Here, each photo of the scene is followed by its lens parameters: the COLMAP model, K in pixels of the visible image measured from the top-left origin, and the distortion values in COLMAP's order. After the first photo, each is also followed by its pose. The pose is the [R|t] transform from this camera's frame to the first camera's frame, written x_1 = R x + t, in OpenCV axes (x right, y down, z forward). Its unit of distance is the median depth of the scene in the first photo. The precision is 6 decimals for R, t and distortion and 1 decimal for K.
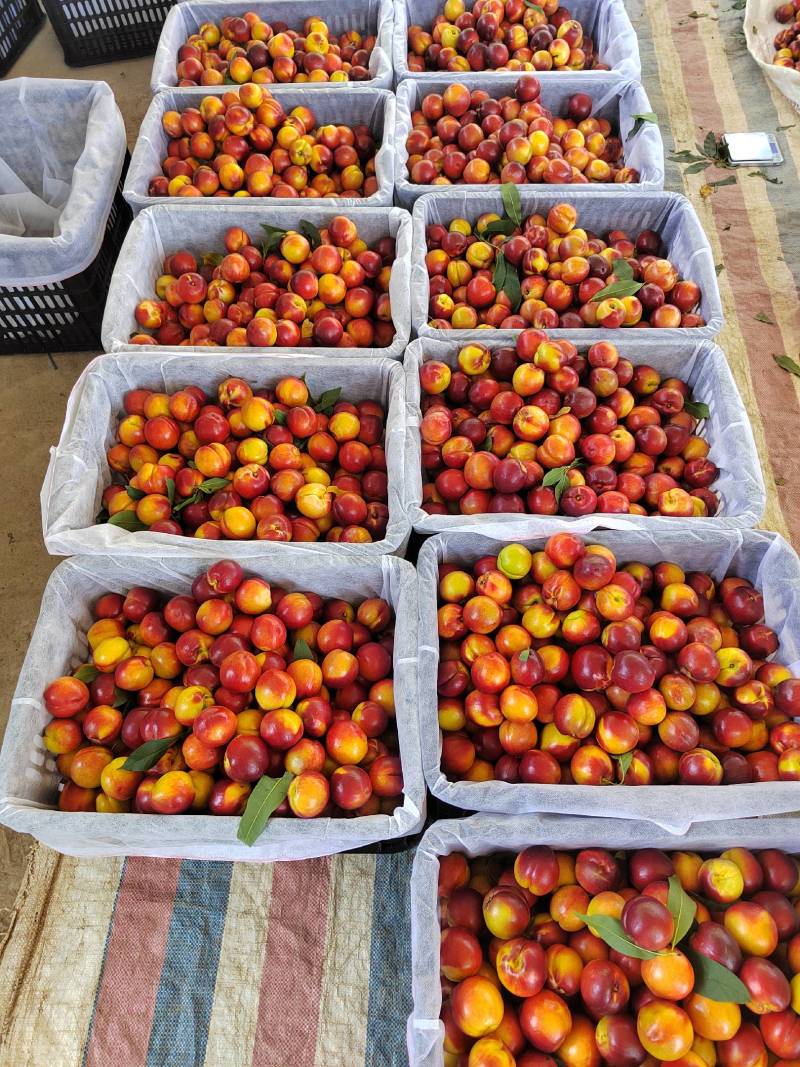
lens RADIAL K [[720.9, 0, 392.1], [0, 720.9, 532.4], [0, 0, 1]] dist [0.046168, -0.040265]
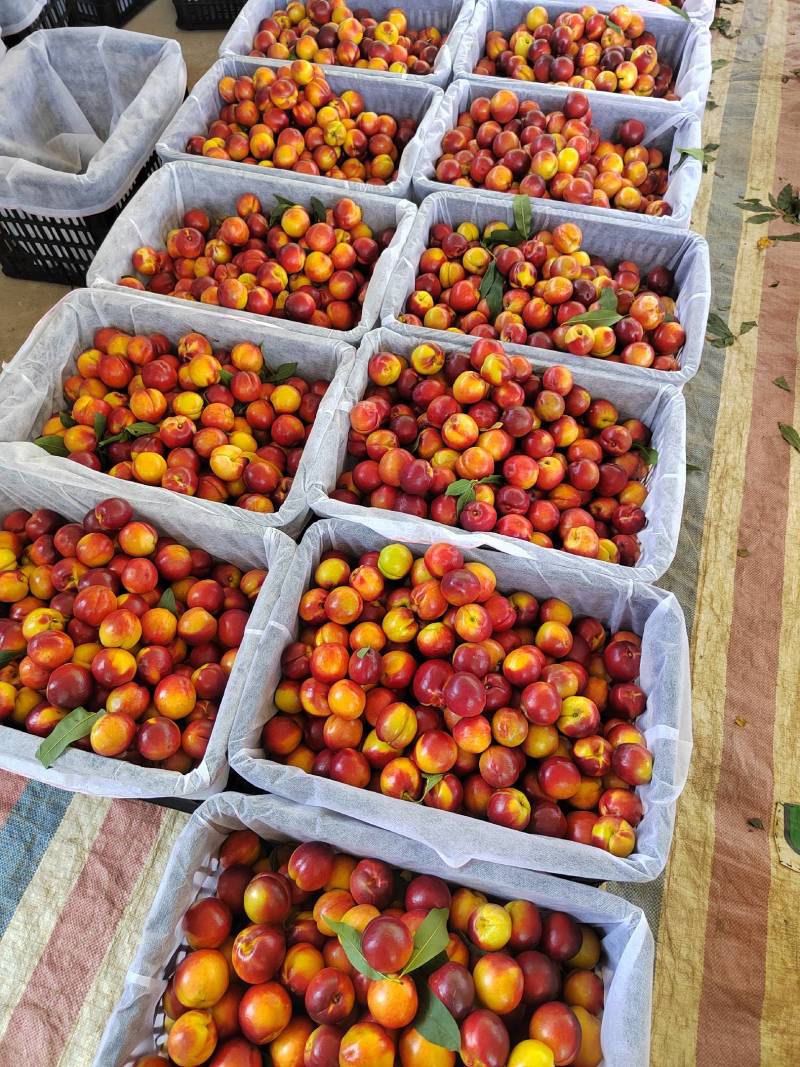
lens RADIAL K [[734.3, 0, 393.3], [0, 734.3, 533.2], [0, 0, 1]] dist [0.041141, -0.034081]
pose [[0.969541, 0.214290, -0.118618, 0.241103], [-0.216356, 0.976303, -0.004665, 0.006626], [0.114807, 0.030187, 0.992929, 0.009981]]
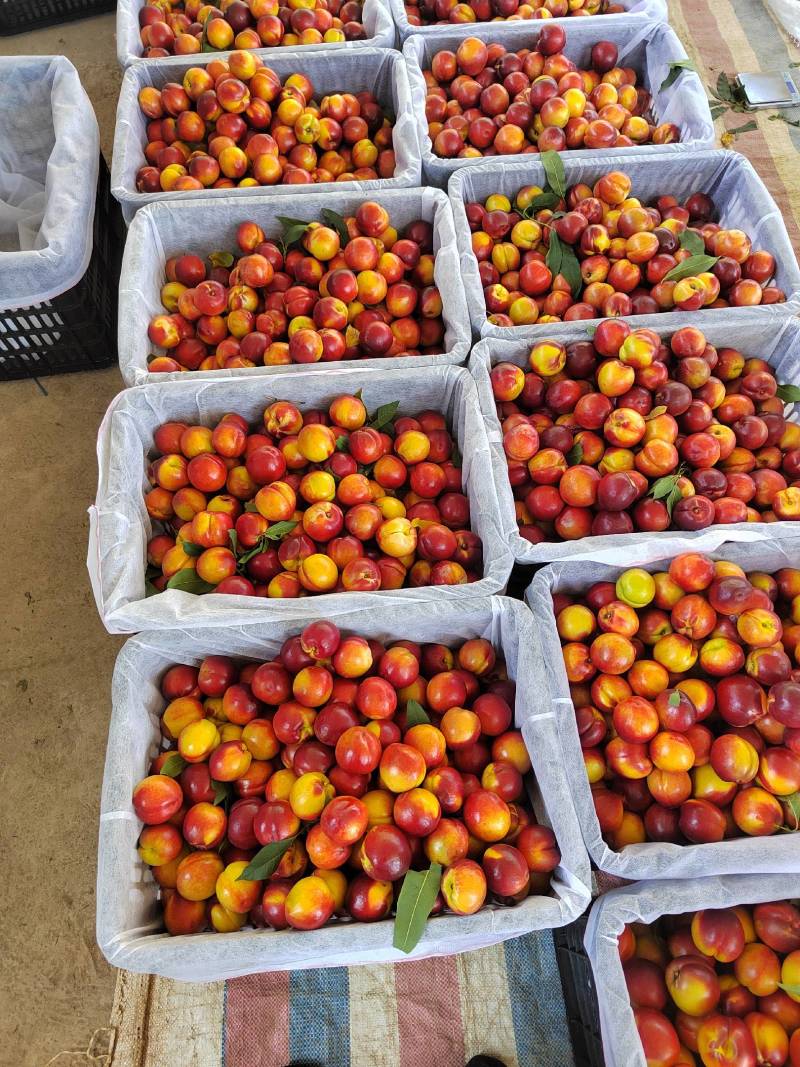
lens RADIAL K [[734.3, 0, 393.3], [0, 734.3, 533.2], [0, 0, 1]] dist [0.041141, -0.034081]
pose [[0.992984, -0.097633, 0.066718, -0.162373], [0.093881, 0.993937, 0.057230, -0.095446], [-0.071901, -0.050565, 0.996129, 0.091916]]
